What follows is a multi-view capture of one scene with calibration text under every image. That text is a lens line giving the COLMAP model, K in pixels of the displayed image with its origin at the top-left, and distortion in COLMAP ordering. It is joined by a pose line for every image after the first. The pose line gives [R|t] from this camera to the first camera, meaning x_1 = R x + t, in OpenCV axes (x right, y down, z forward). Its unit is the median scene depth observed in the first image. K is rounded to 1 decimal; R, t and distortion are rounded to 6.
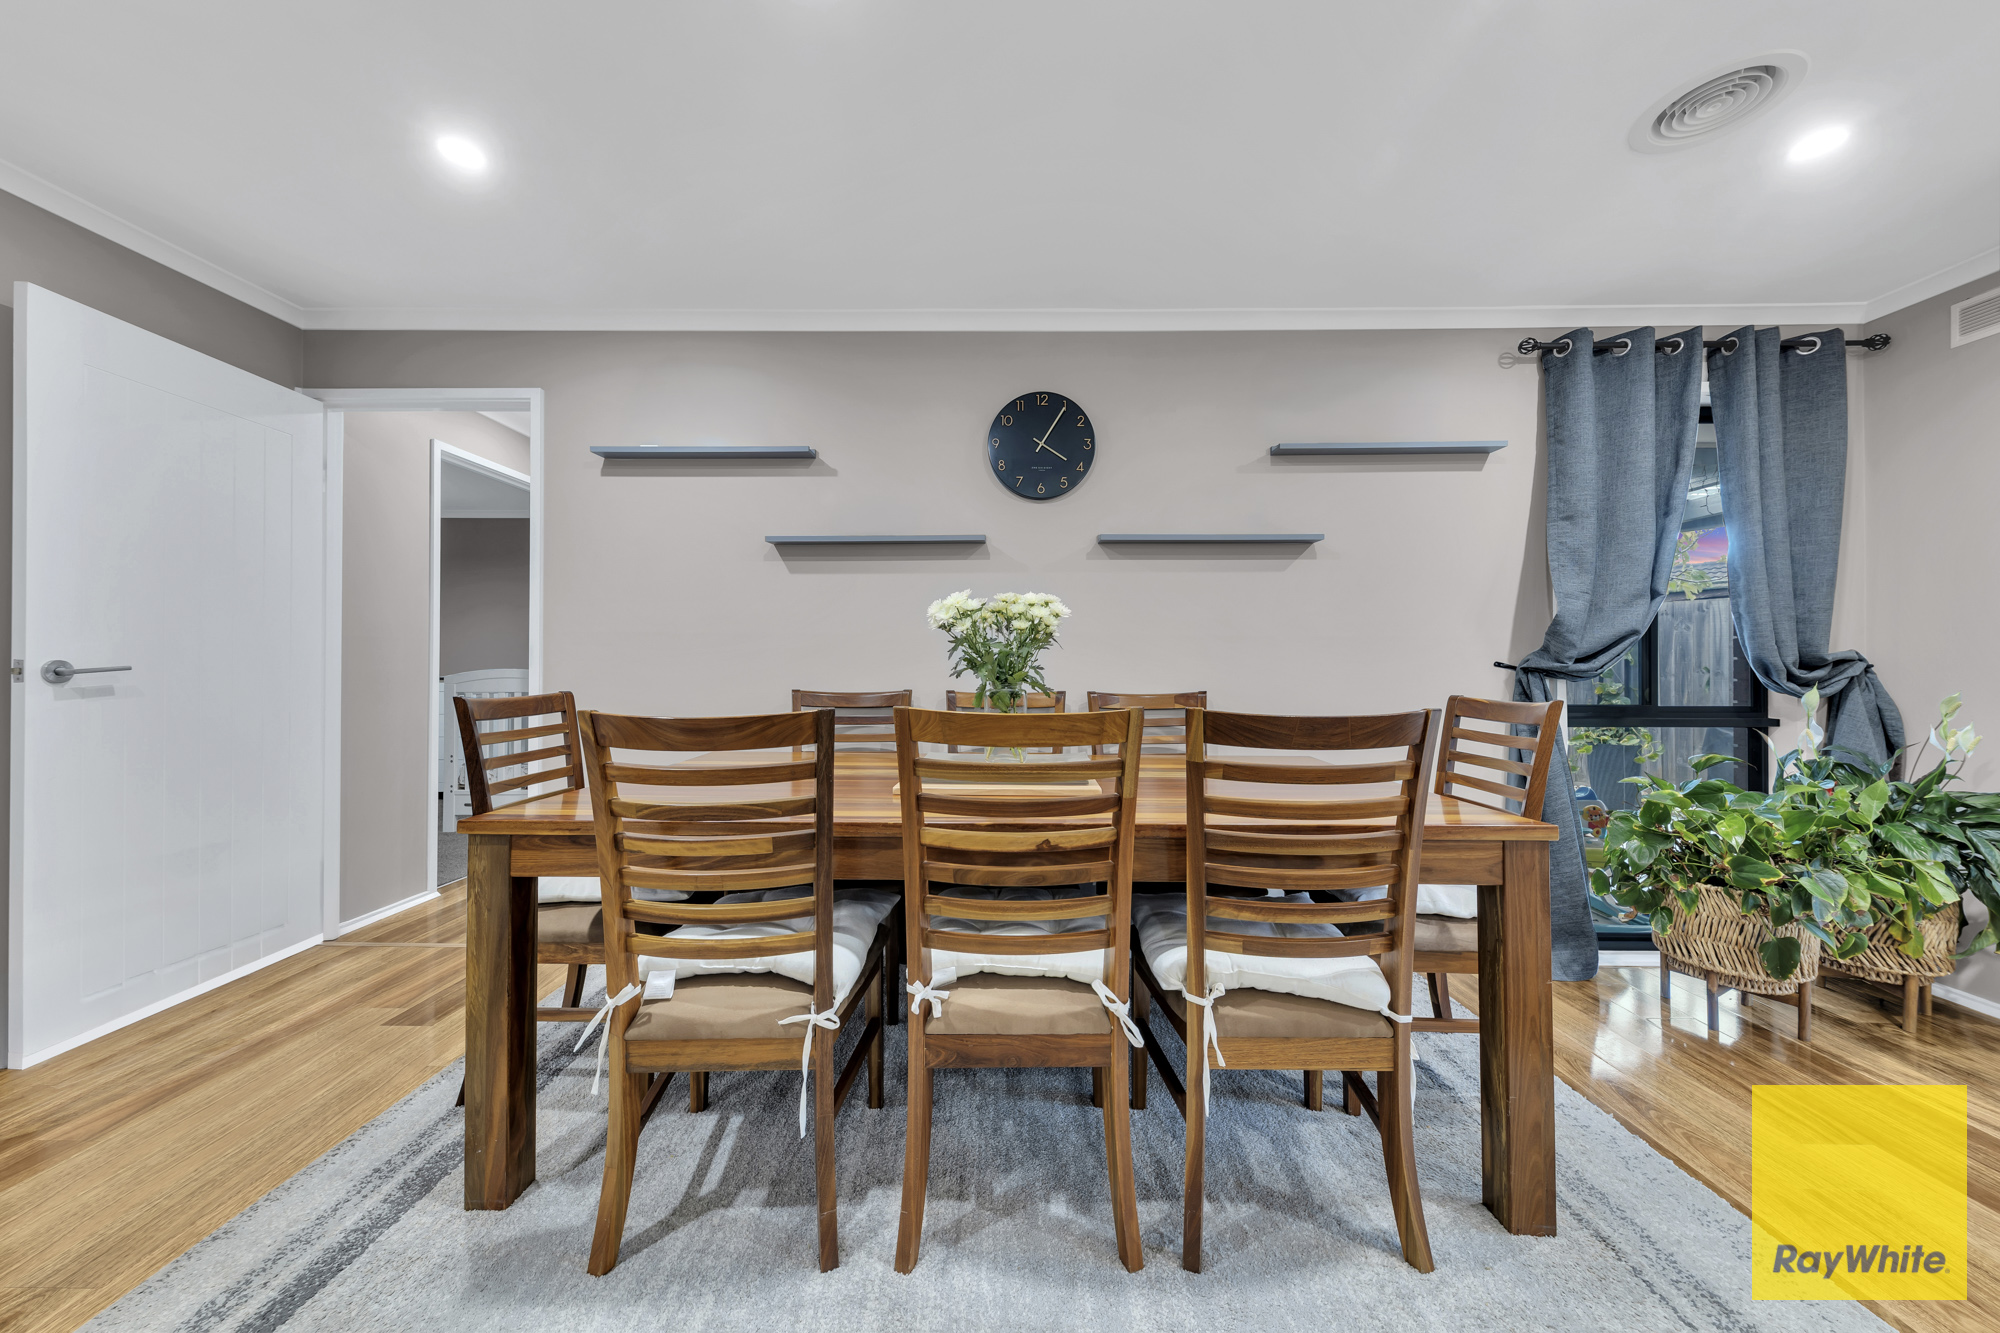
lens RADIAL K [[683.6, 0, 1004.8], [0, 683.6, 662.3], [0, 0, 1]] dist [0.011198, -0.004267]
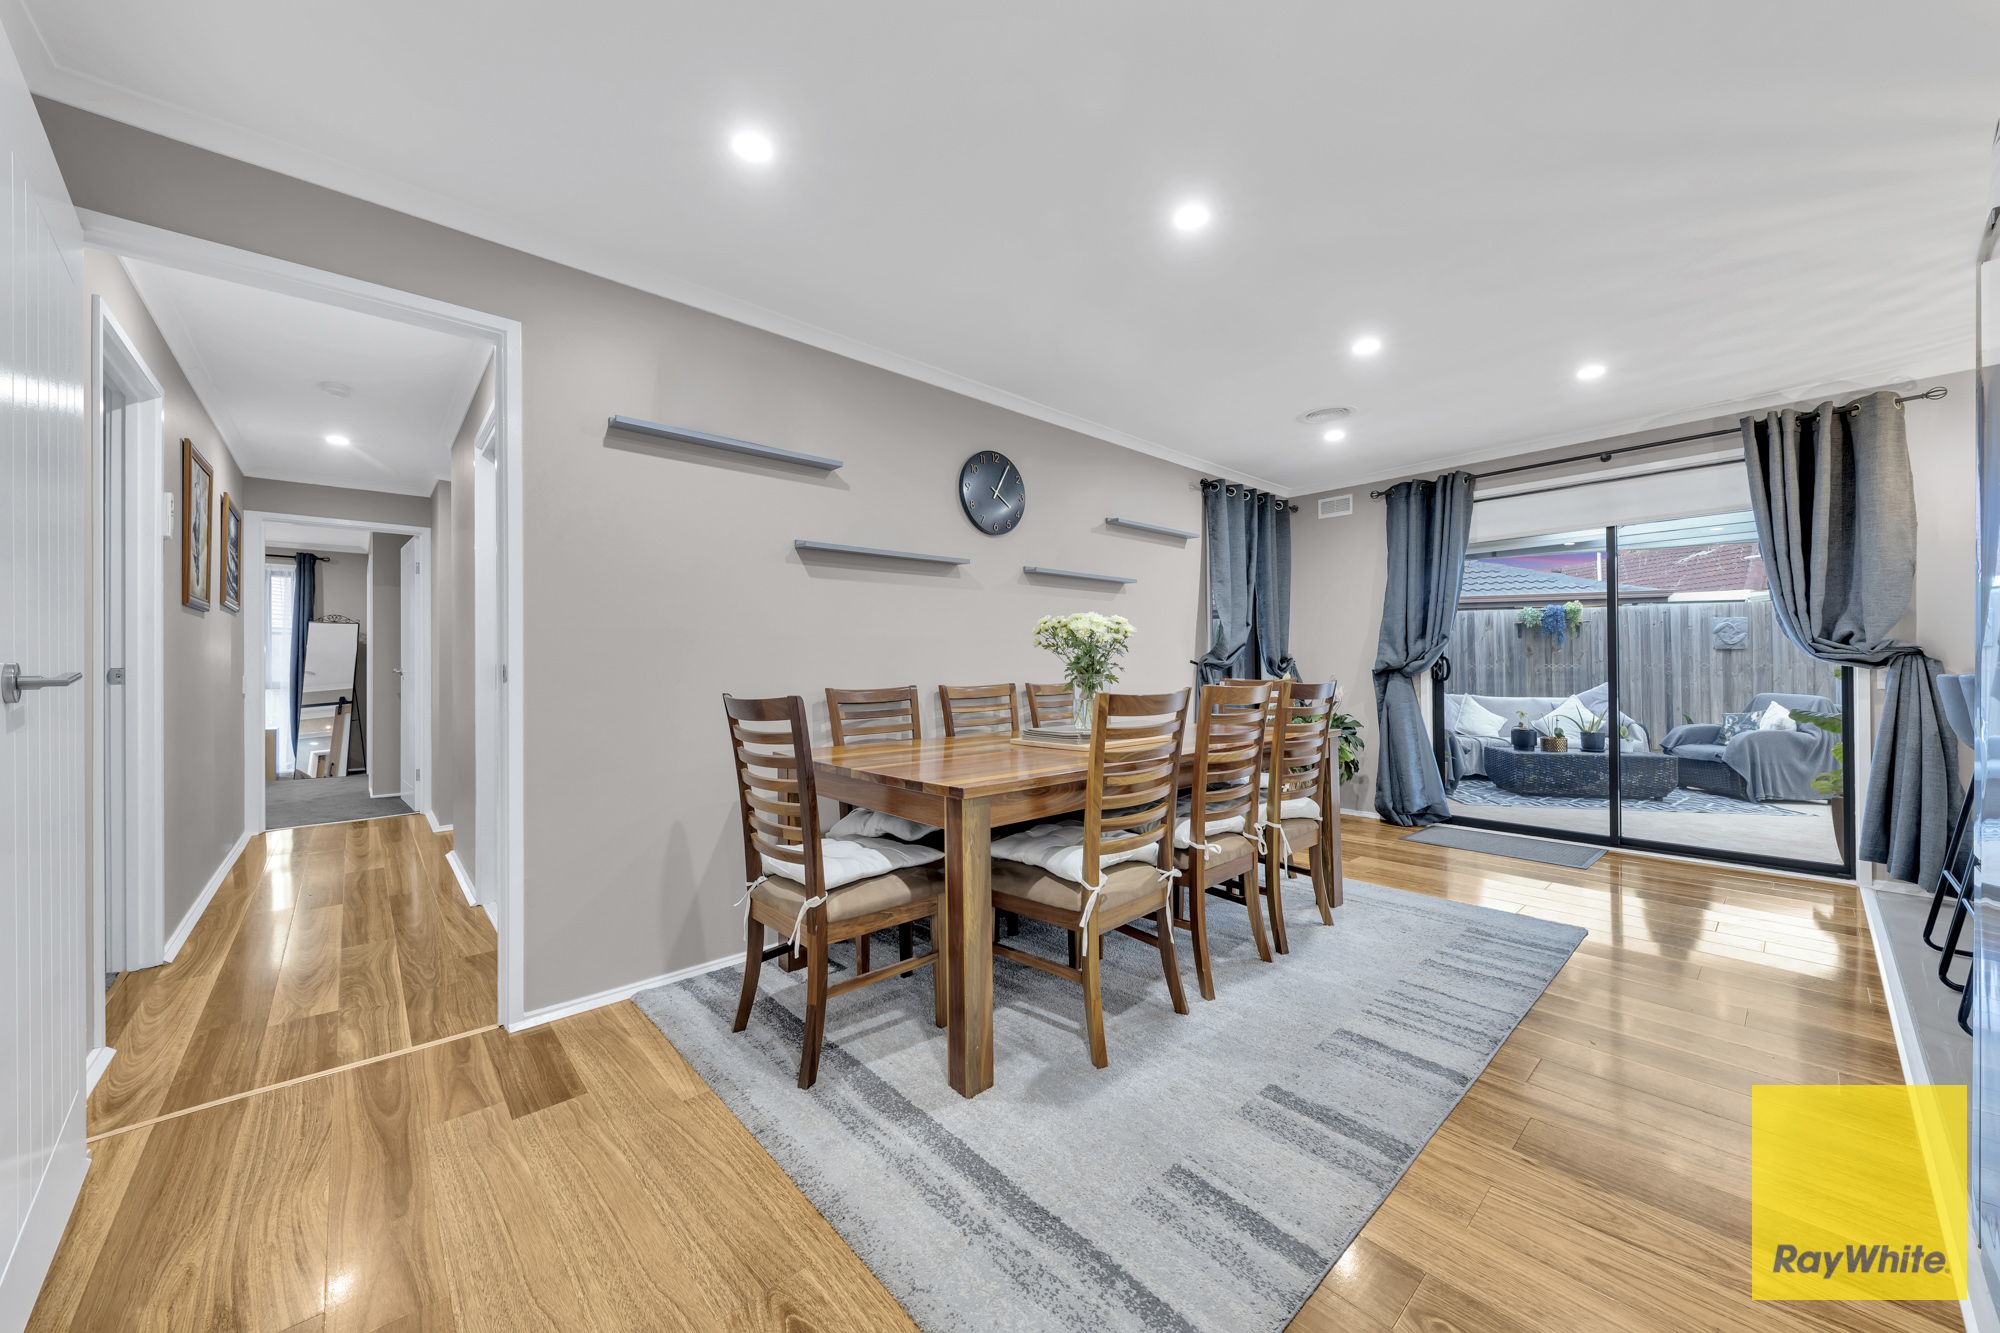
lens RADIAL K [[727.3, 0, 991.5], [0, 727.3, 665.3], [0, 0, 1]] dist [0.000423, -0.000105]
pose [[0.728586, -0.007981, 0.684908, -0.926030], [0.006190, 0.999968, 0.005068, 0.000400], [-0.684927, 0.000548, 0.728612, 0.005292]]
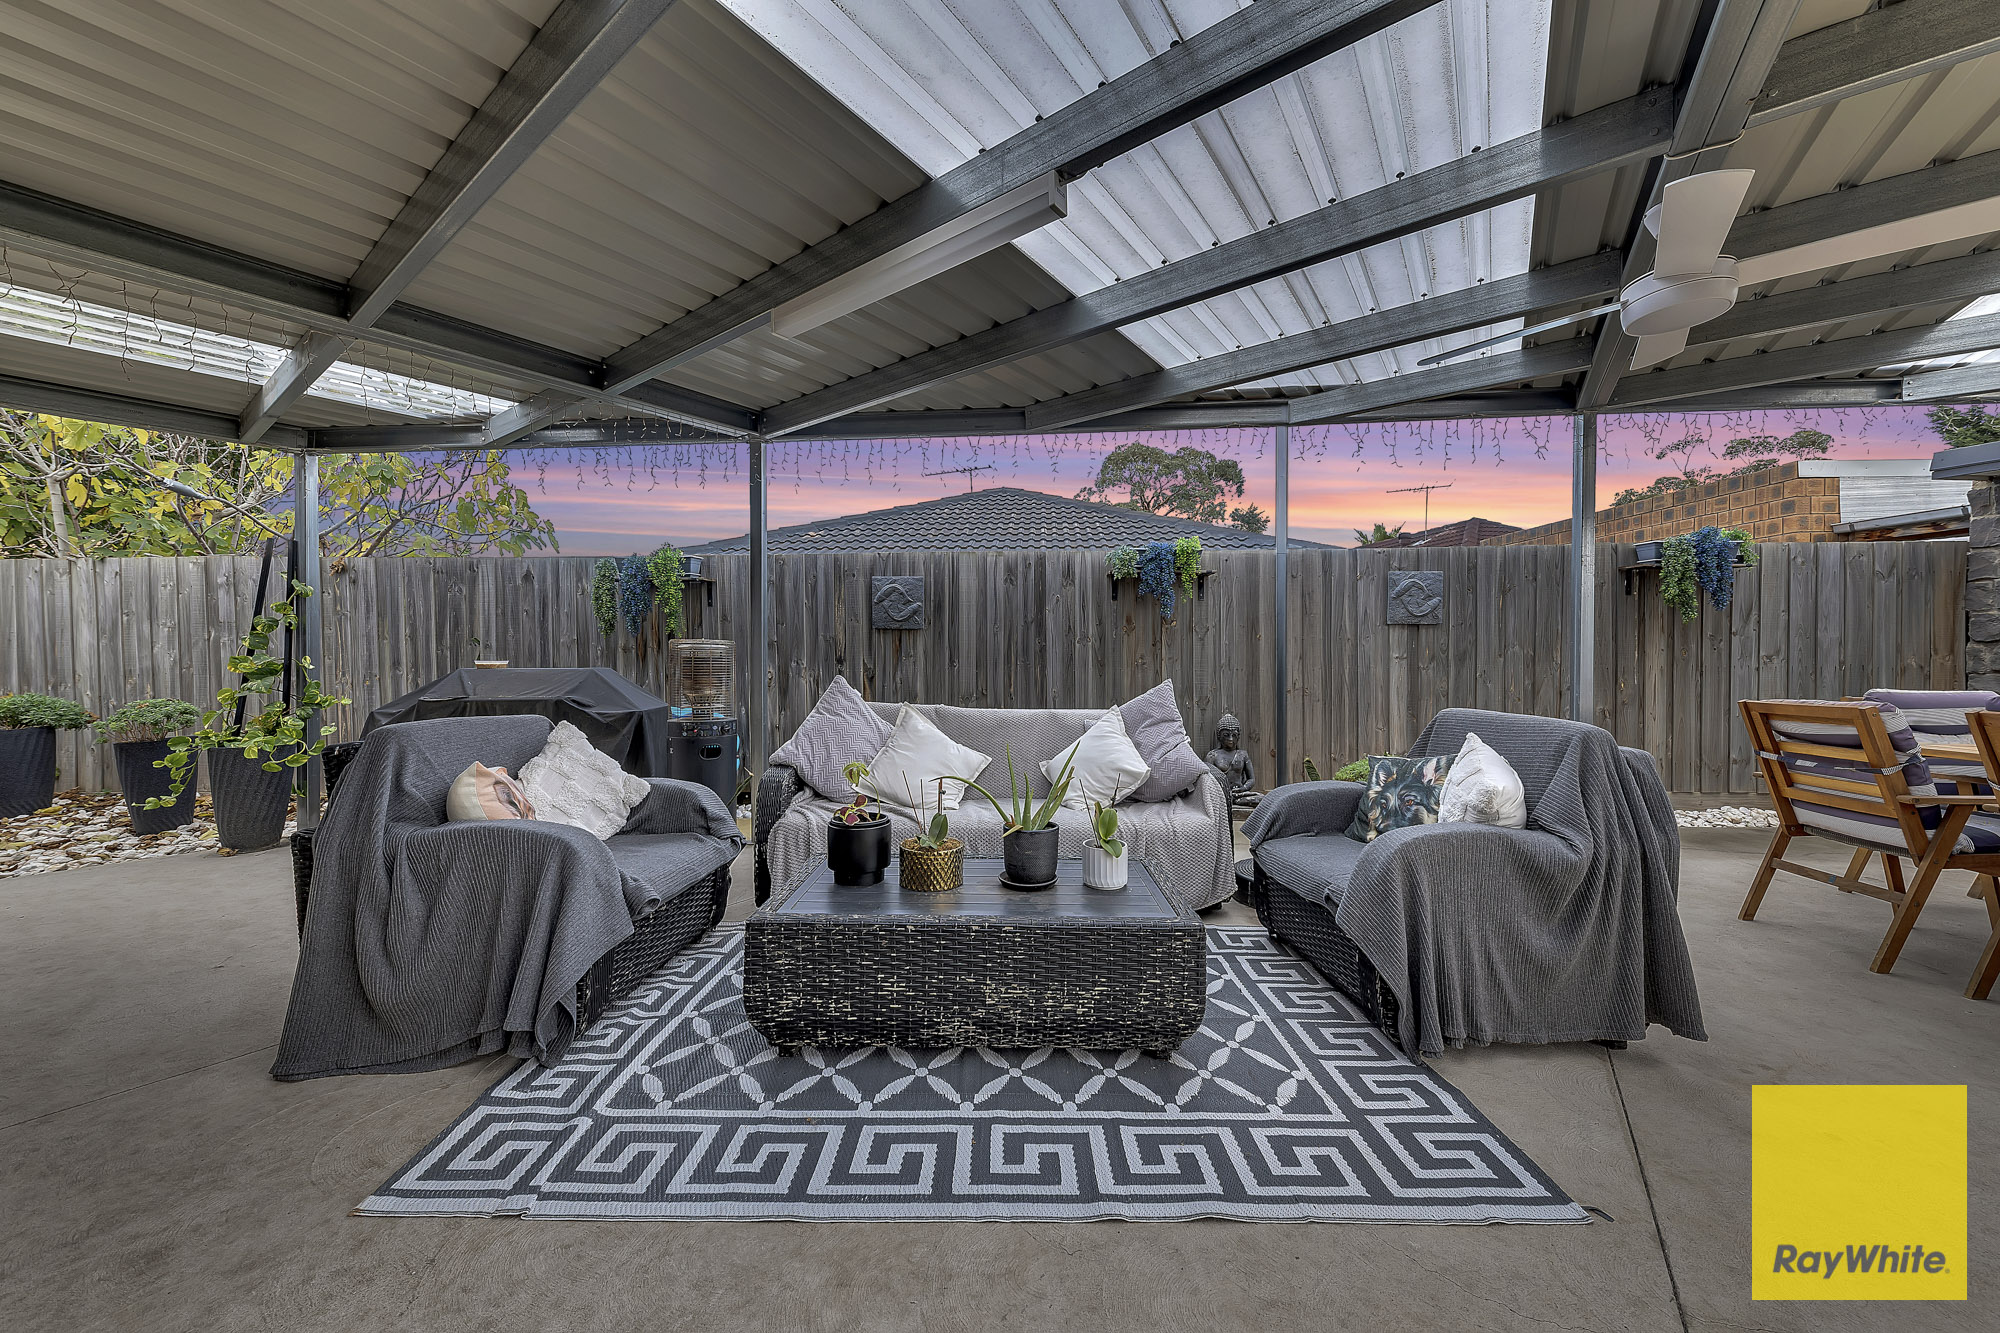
lens RADIAL K [[727.3, 0, 991.5], [0, 727.3, 665.3], [0, 0, 1]] dist [0.000423, -0.000105]
pose [[0.552457, -0.008580, 0.833497, 0.865787], [-0.006934, 0.999865, 0.014889, 0.041540], [-0.833513, -0.014005, 0.552323, -0.008113]]
